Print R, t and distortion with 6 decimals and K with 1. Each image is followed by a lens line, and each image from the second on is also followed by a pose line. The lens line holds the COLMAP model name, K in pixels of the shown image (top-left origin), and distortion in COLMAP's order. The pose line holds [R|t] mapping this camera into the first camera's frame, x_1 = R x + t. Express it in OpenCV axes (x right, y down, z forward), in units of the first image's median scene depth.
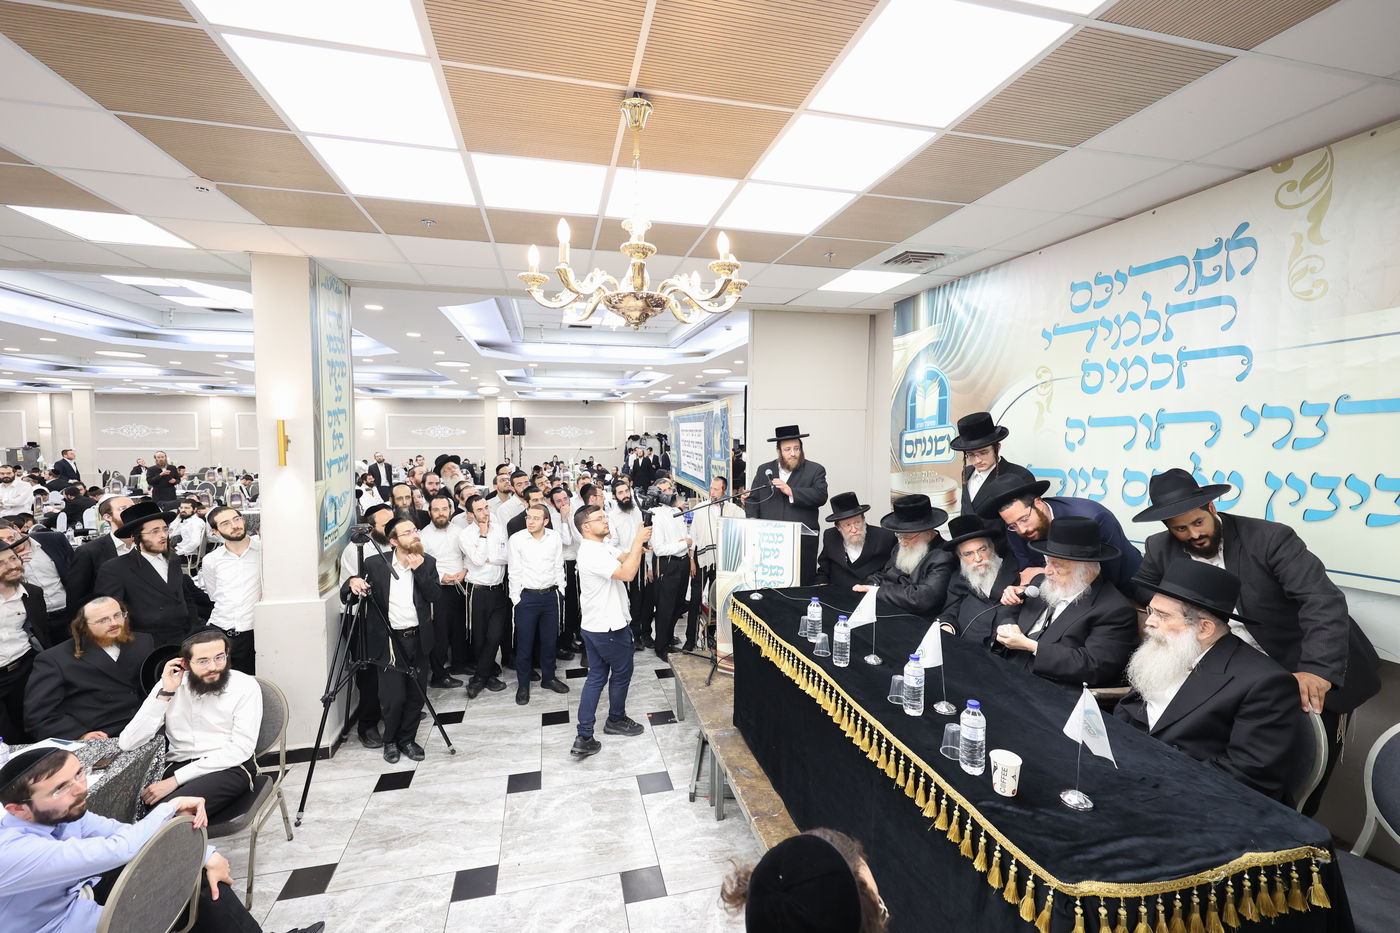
lens RADIAL K [[566.5, 0, 694.2], [0, 566.5, 464.9], [0, 0, 1]] dist [-0.000794, 0.000362]
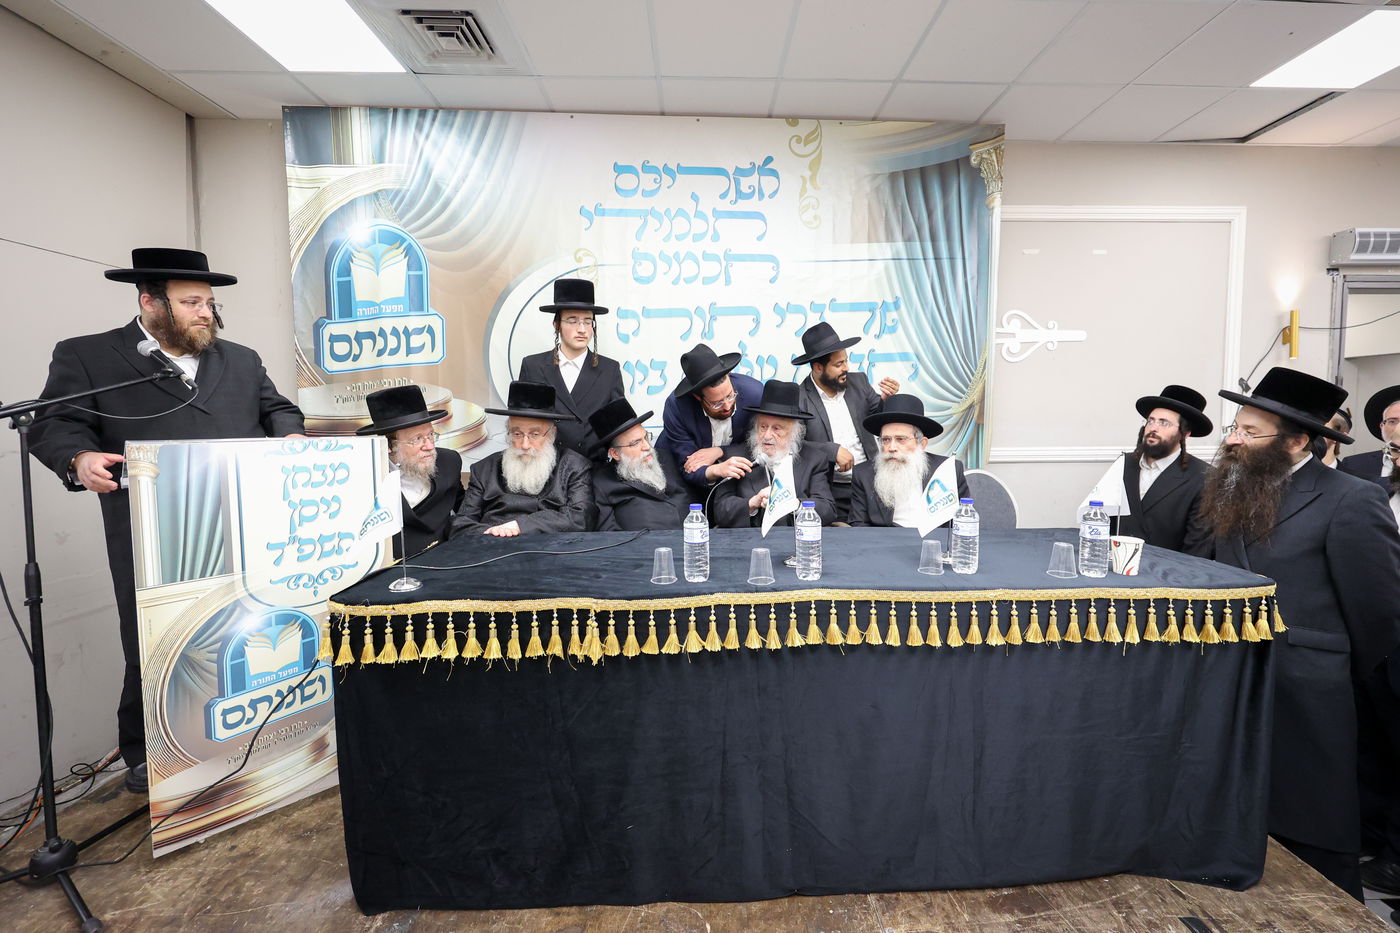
lens RADIAL K [[566.5, 0, 705.6], [0, 566.5, 456.6], [0, 0, 1]] dist [-0.000794, 0.000362]
pose [[0.212865, -0.075648, 0.974149, -0.271452], [0.055516, 0.996324, 0.065240, 0.119333], [-0.975503, 0.040193, 0.216282, 0.703095]]
